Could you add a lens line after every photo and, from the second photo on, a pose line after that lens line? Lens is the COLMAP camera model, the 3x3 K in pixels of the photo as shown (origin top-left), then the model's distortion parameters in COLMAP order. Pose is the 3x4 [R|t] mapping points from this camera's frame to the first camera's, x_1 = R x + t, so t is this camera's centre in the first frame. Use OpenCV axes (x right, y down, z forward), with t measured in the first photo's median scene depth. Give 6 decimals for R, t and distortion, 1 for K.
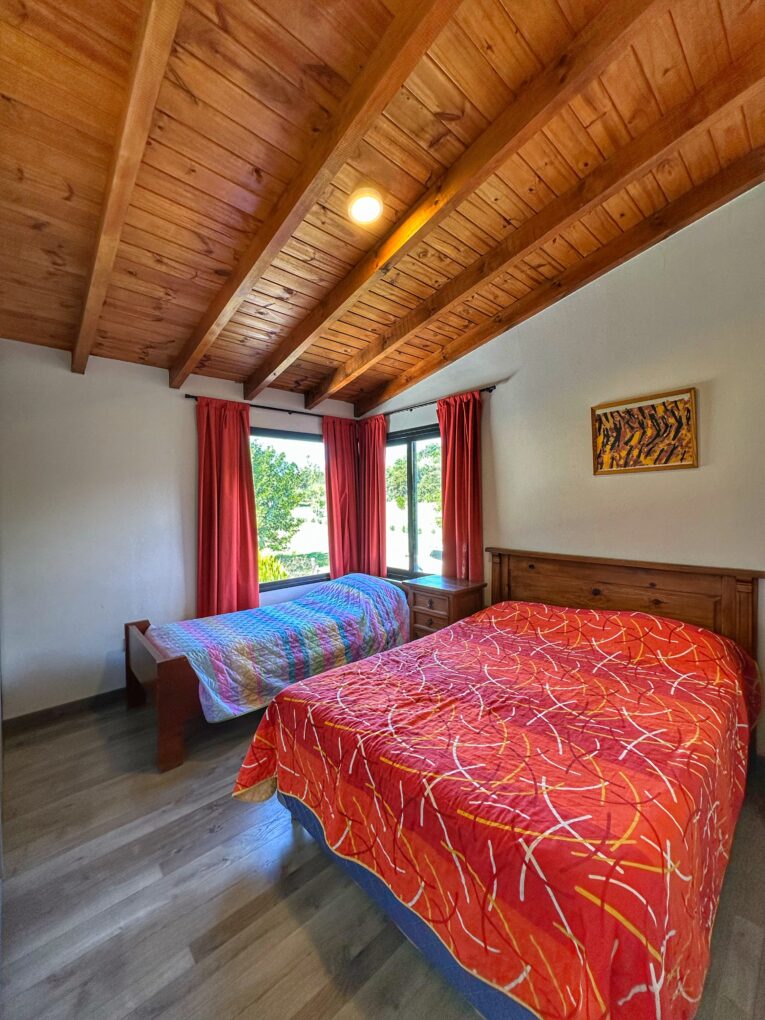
lens RADIAL K [[406.4, 0, 384.1], [0, 406.4, 509.7], [0, 0, 1]] dist [-0.005429, 0.000963]
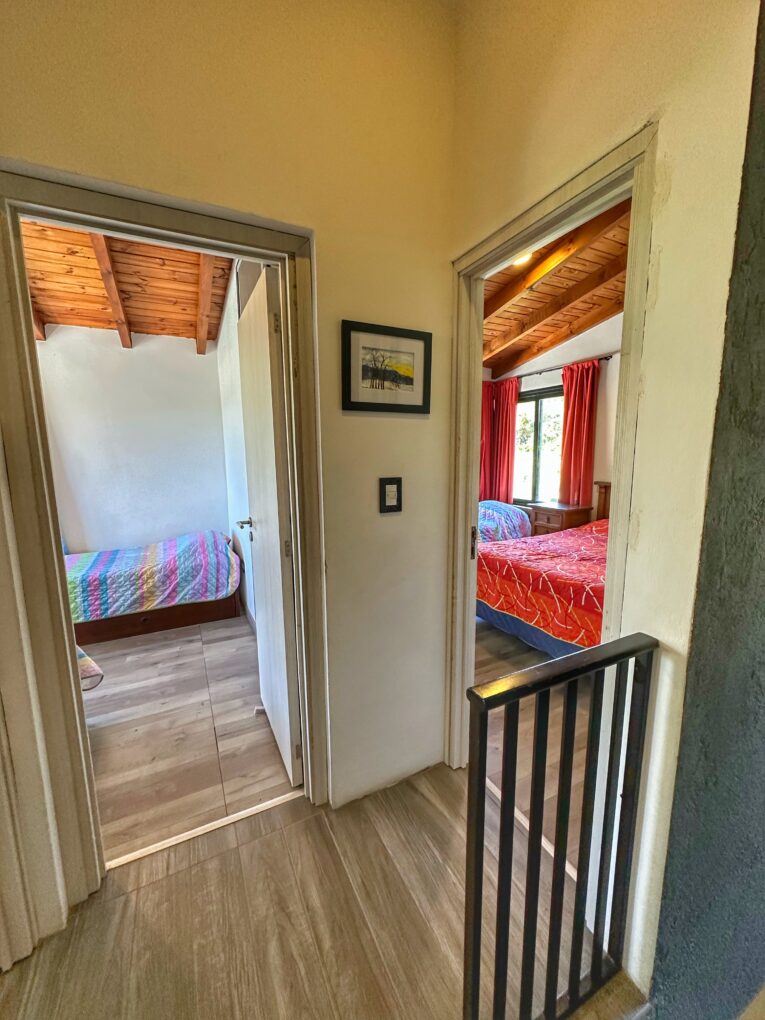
lens RADIAL K [[406.4, 0, 382.2], [0, 406.4, 509.3], [0, 0, 1]] dist [-0.005429, 0.000963]
pose [[0.961884, 0.044155, -0.269869, -0.058578], [-0.010277, 0.992018, 0.125679, 0.024610], [0.273264, -0.118115, 0.954660, -0.486069]]
